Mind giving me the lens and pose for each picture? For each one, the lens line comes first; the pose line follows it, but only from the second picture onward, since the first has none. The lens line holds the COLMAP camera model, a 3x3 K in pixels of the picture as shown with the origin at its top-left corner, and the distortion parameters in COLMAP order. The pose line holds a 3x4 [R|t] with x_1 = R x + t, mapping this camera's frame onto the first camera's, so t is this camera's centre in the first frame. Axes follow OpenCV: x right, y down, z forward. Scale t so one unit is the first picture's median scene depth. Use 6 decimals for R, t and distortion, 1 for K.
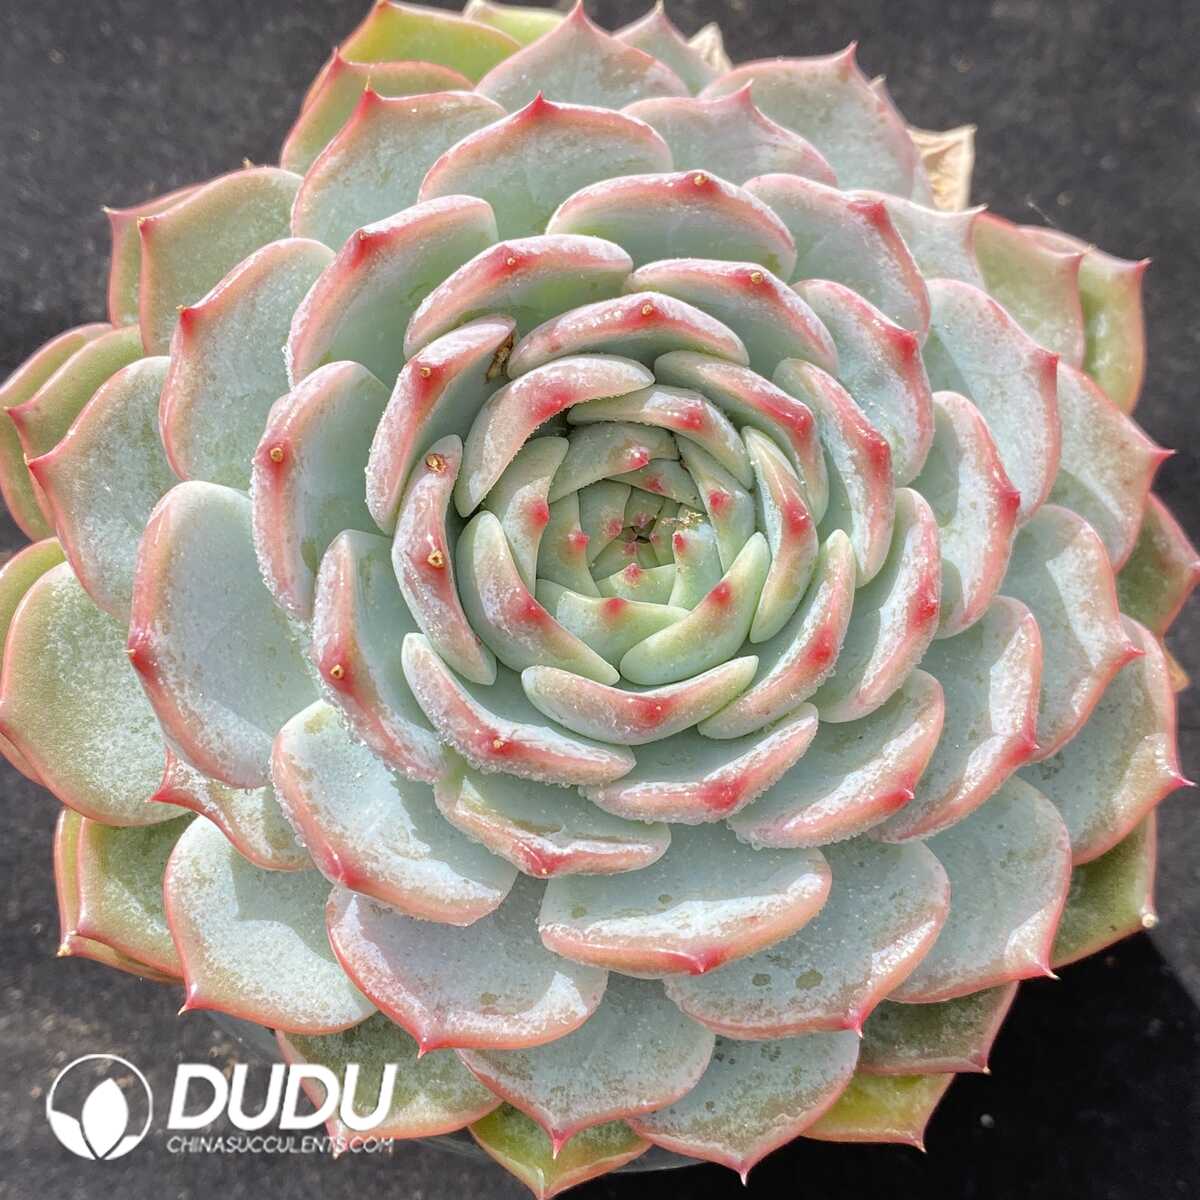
lens RADIAL K [[1986.6, 0, 600.0], [0, 1986.6, 600.0], [0, 0, 1]] dist [0.218036, -0.272413]
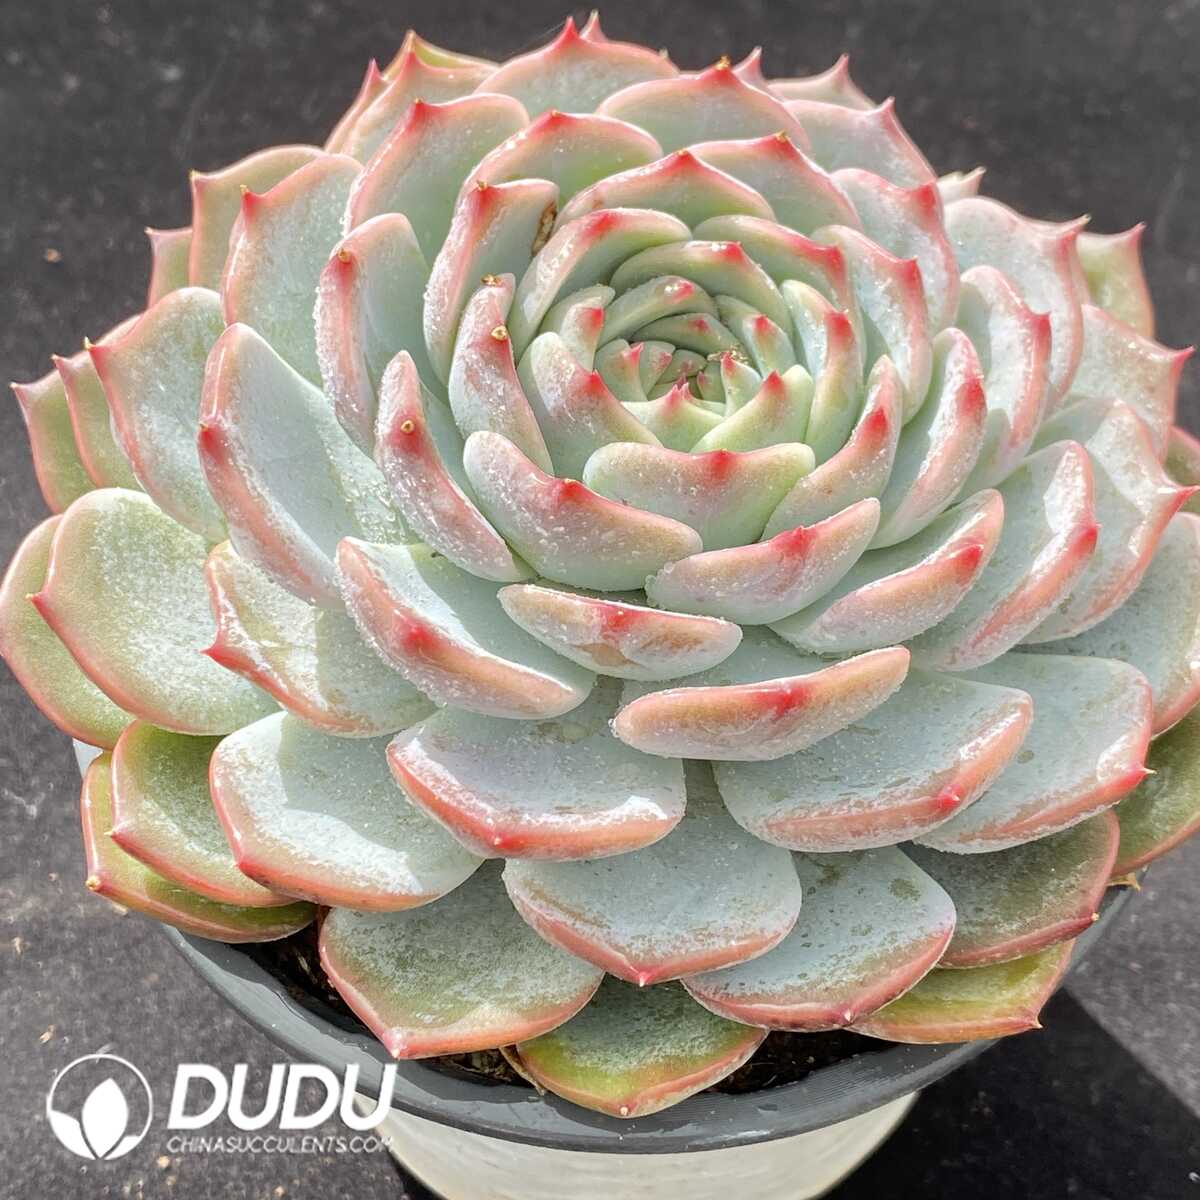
lens RADIAL K [[2348.5, 0, 600.0], [0, 2348.5, 600.0], [0, 0, 1]] dist [0.234212, -0.046134]
pose [[0.998213, -0.040513, 0.043931, -0.082981], [0.055028, 0.909823, -0.411333, 0.567331], [-0.023305, 0.413015, 0.910426, -0.056618]]
